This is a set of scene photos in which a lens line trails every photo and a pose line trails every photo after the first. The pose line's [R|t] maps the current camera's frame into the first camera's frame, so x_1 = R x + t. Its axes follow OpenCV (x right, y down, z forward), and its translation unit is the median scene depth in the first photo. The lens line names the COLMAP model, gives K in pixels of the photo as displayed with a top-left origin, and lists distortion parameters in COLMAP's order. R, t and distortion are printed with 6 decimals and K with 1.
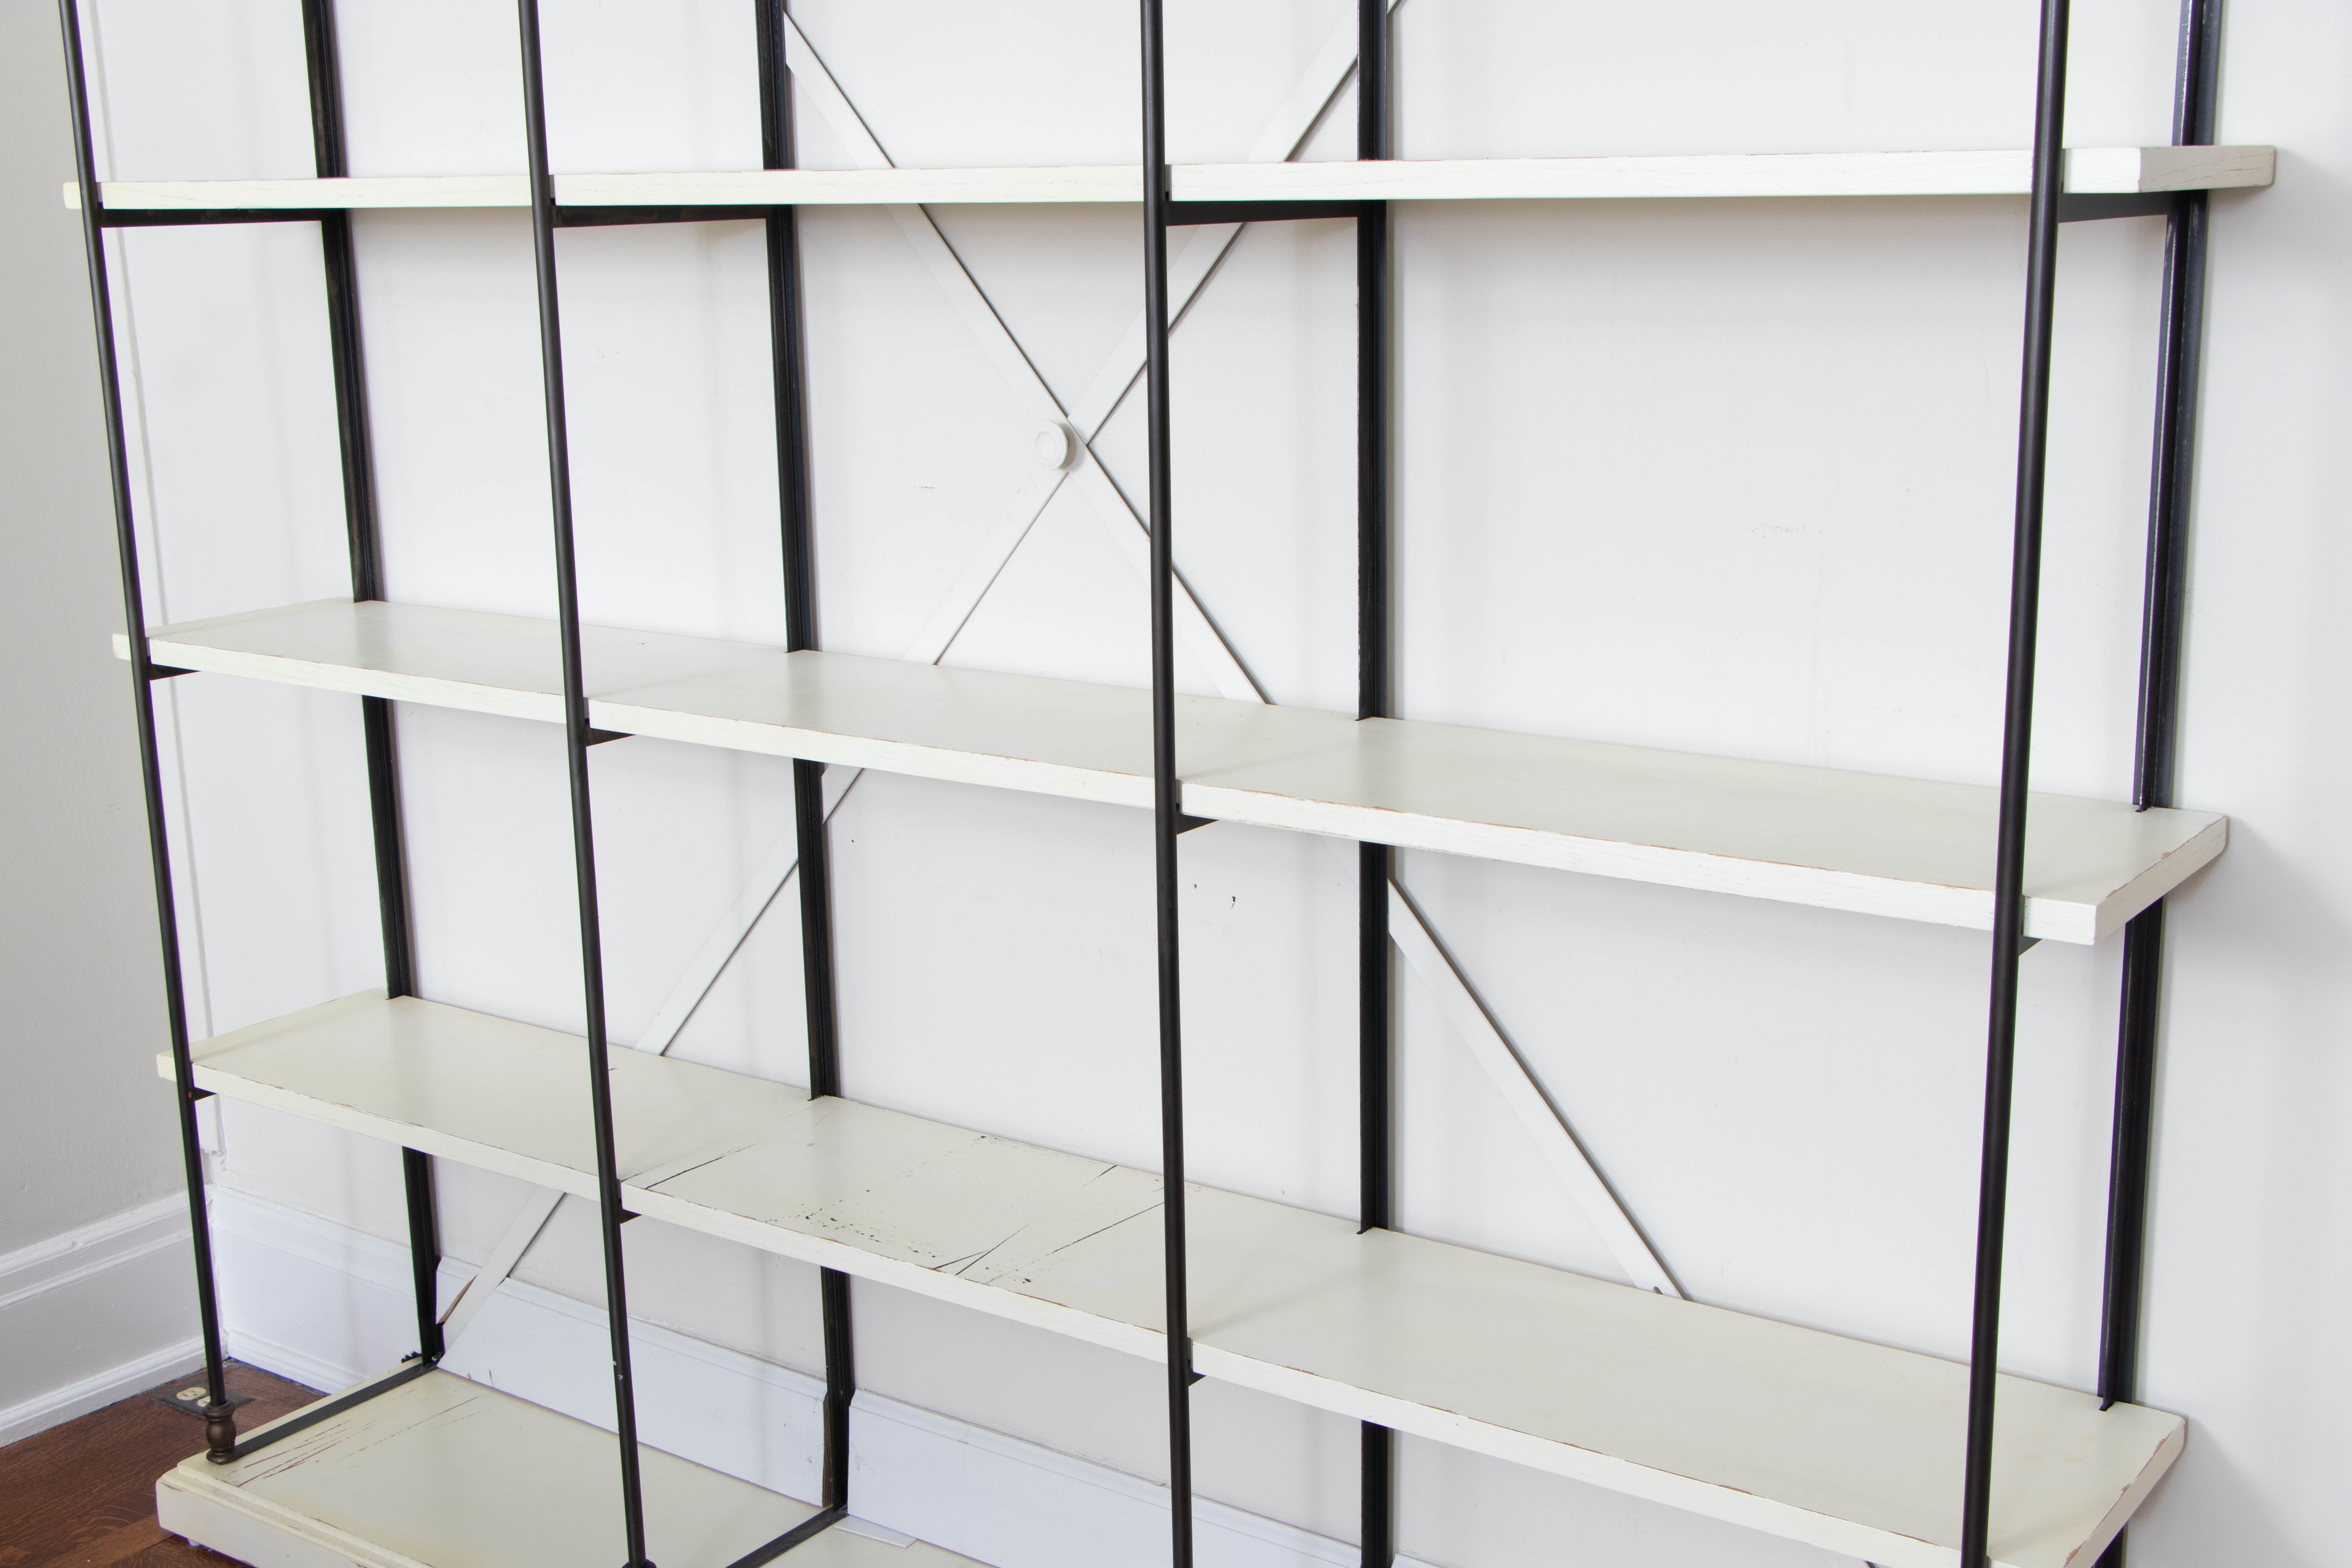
lens RADIAL K [[2824.2, 0, 1168.9], [0, 2824.2, 826.8], [0, 0, 1]] dist [-0.085240, 0.298511]
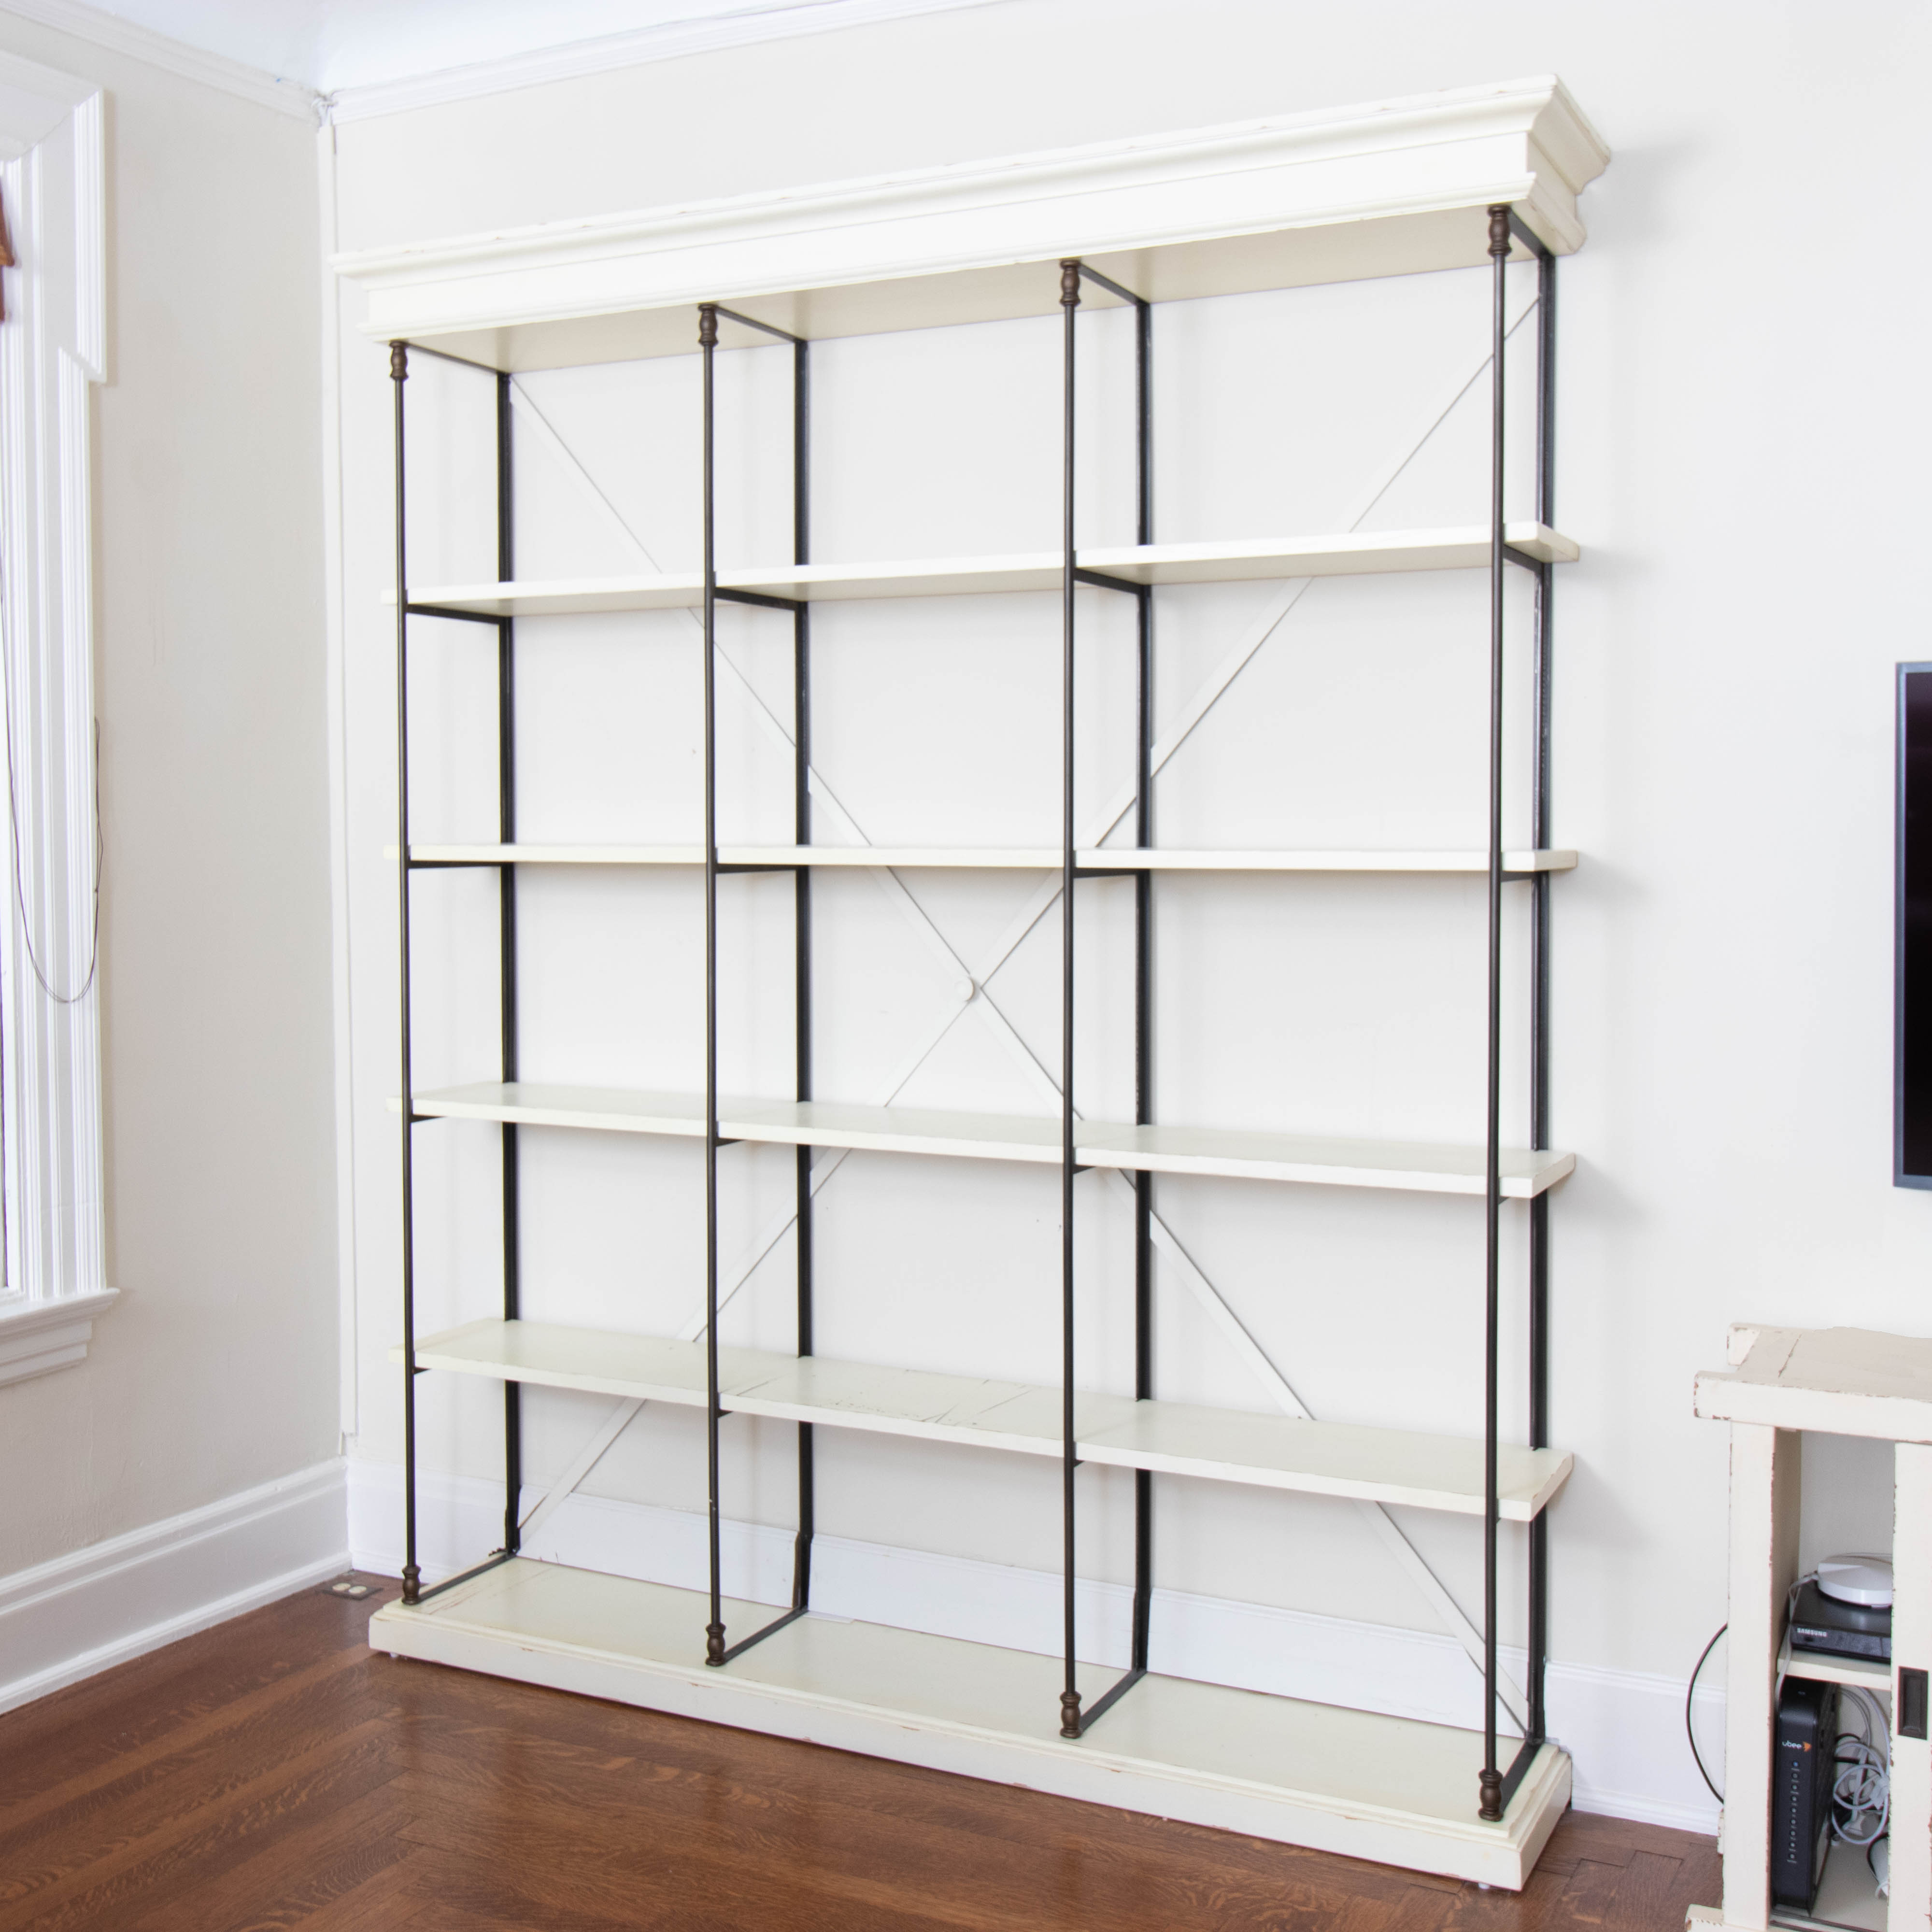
lens RADIAL K [[2258.0, 0, 958.5], [0, 2258.0, 893.6], [0, 0, 1]] dist [0.008500, -0.007526]
pose [[0.987746, 0.012515, 0.155567, -0.270228], [0.018942, 0.979797, -0.199094, 0.102568], [-0.154916, 0.199601, 0.967554, -0.480769]]
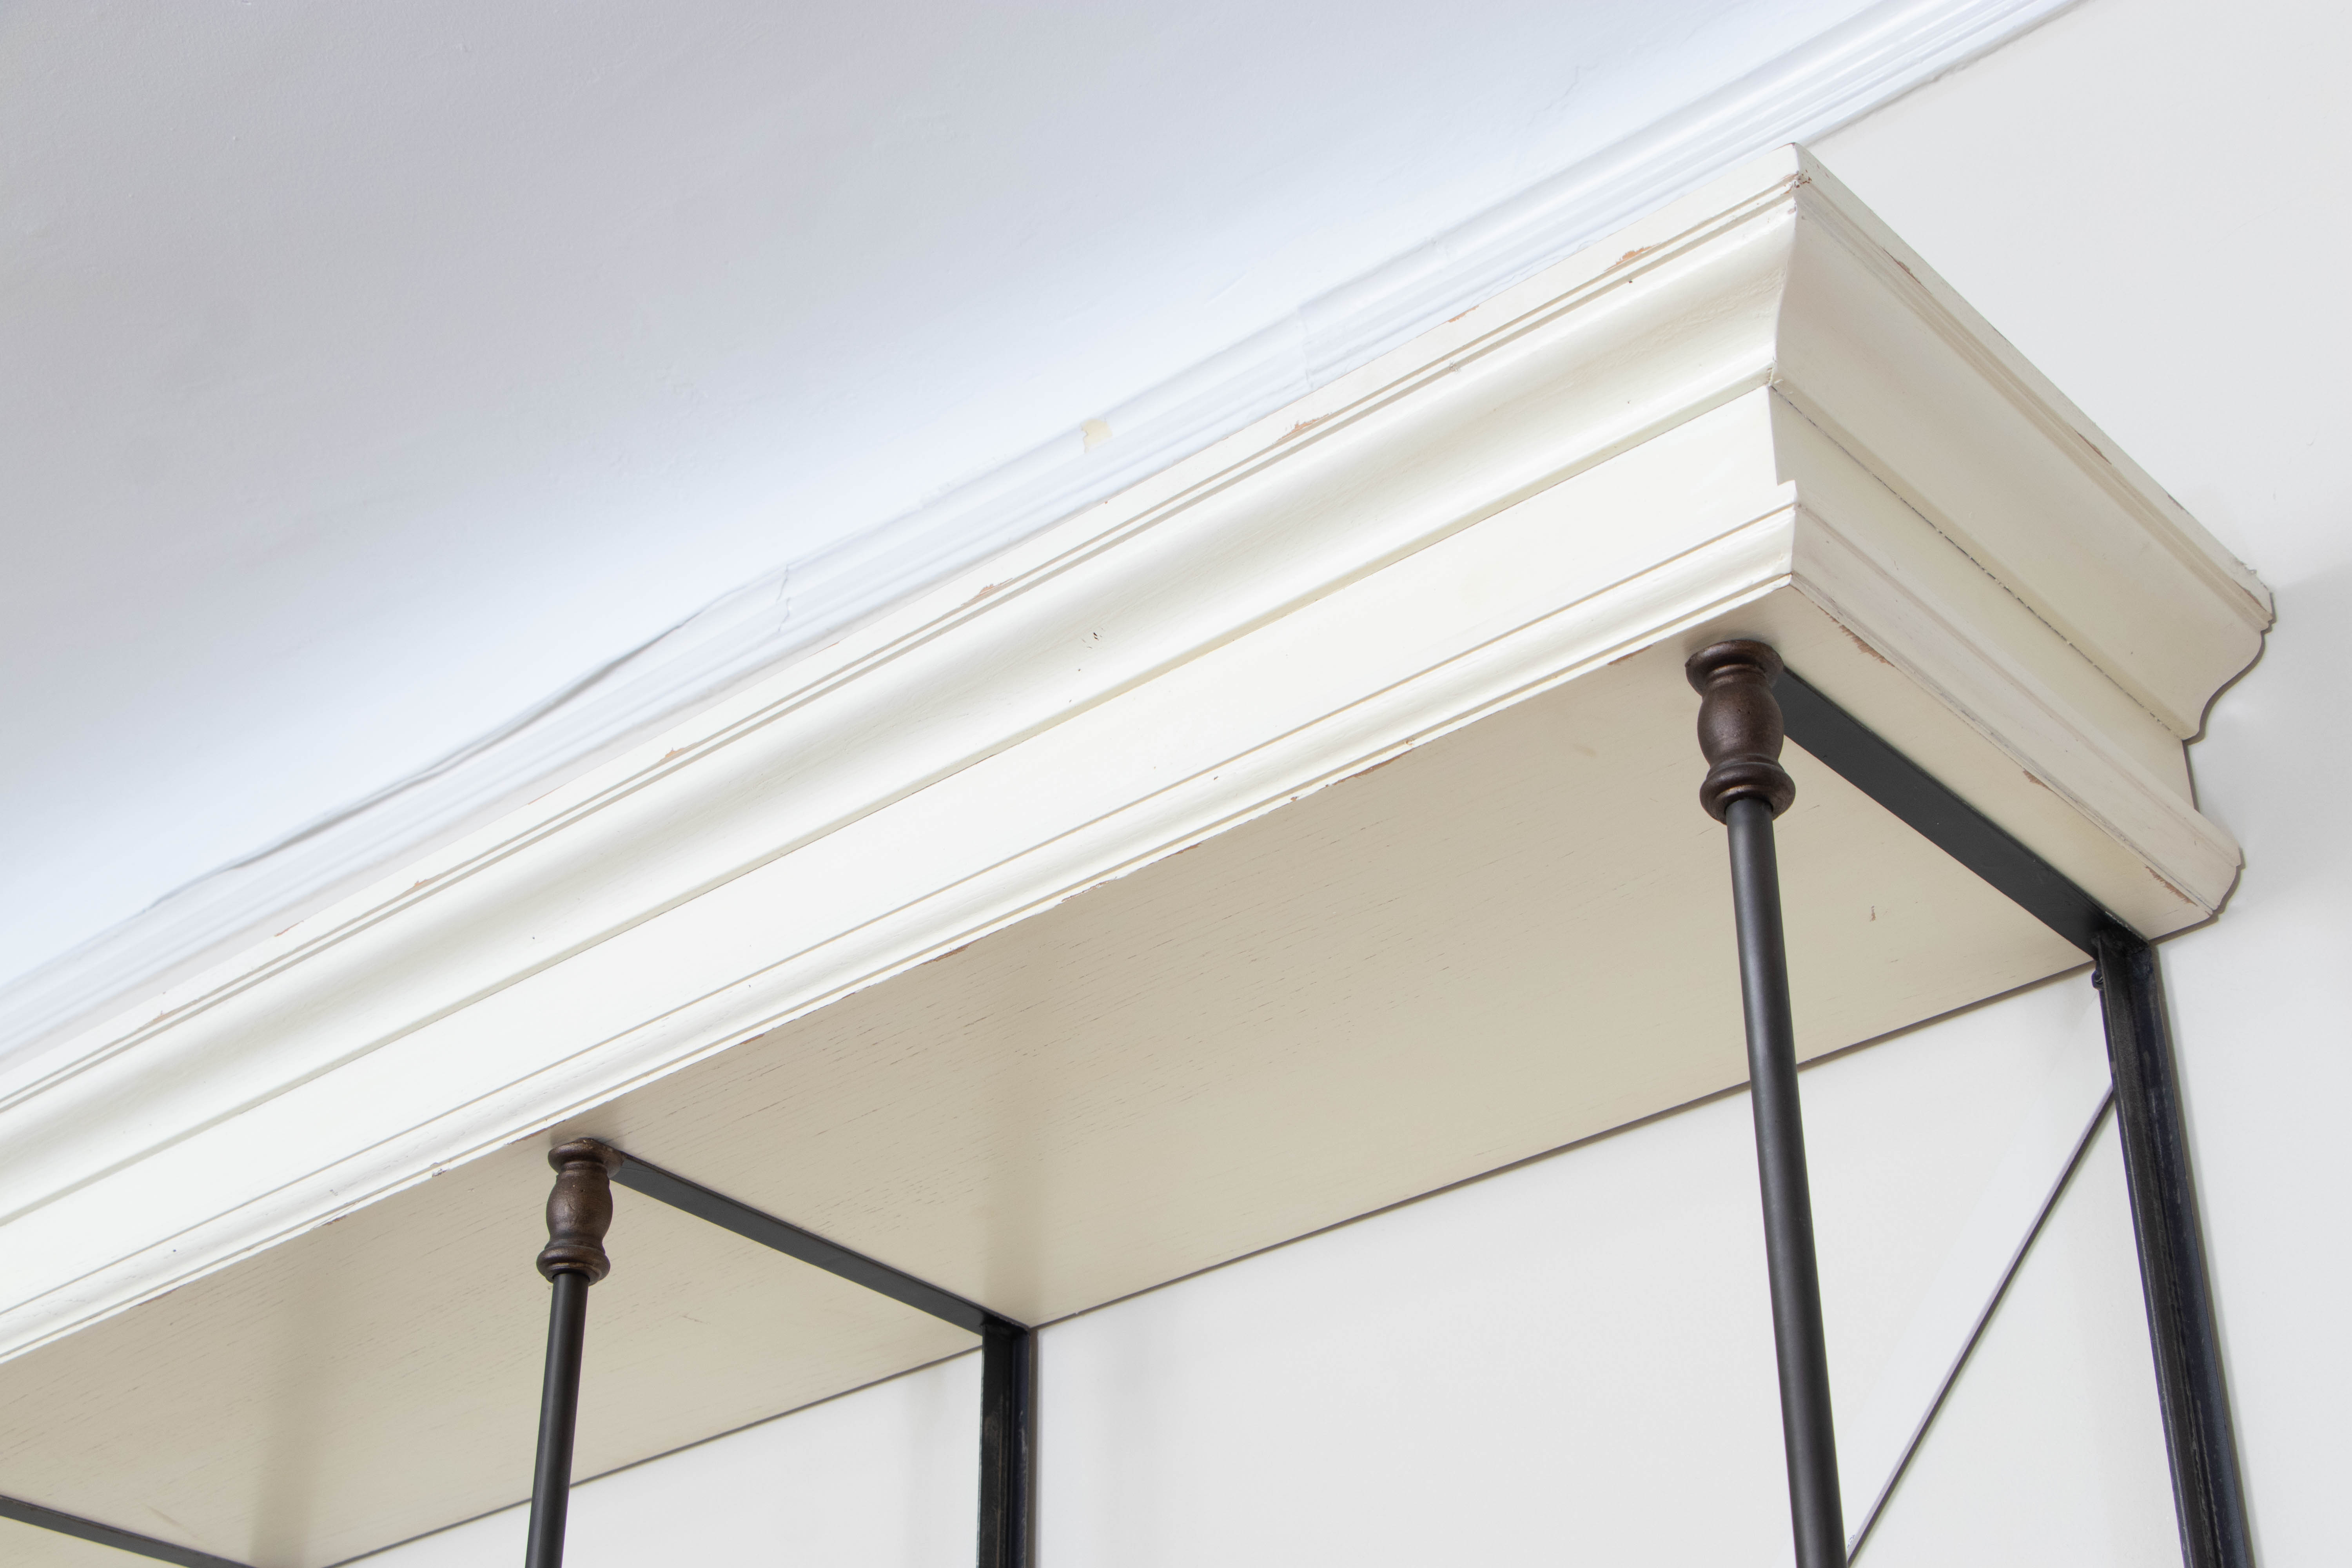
lens RADIAL K [[3540.4, 0, 1189.5], [0, 3540.4, 788.8], [0, 0, 1]] dist [-0.032271, 0.179061]
pose [[0.995646, -0.033371, -0.087035, 0.156050], [-0.036221, 0.721835, -0.691116, -0.118652], [0.085888, 0.691260, 0.717484, 0.196957]]
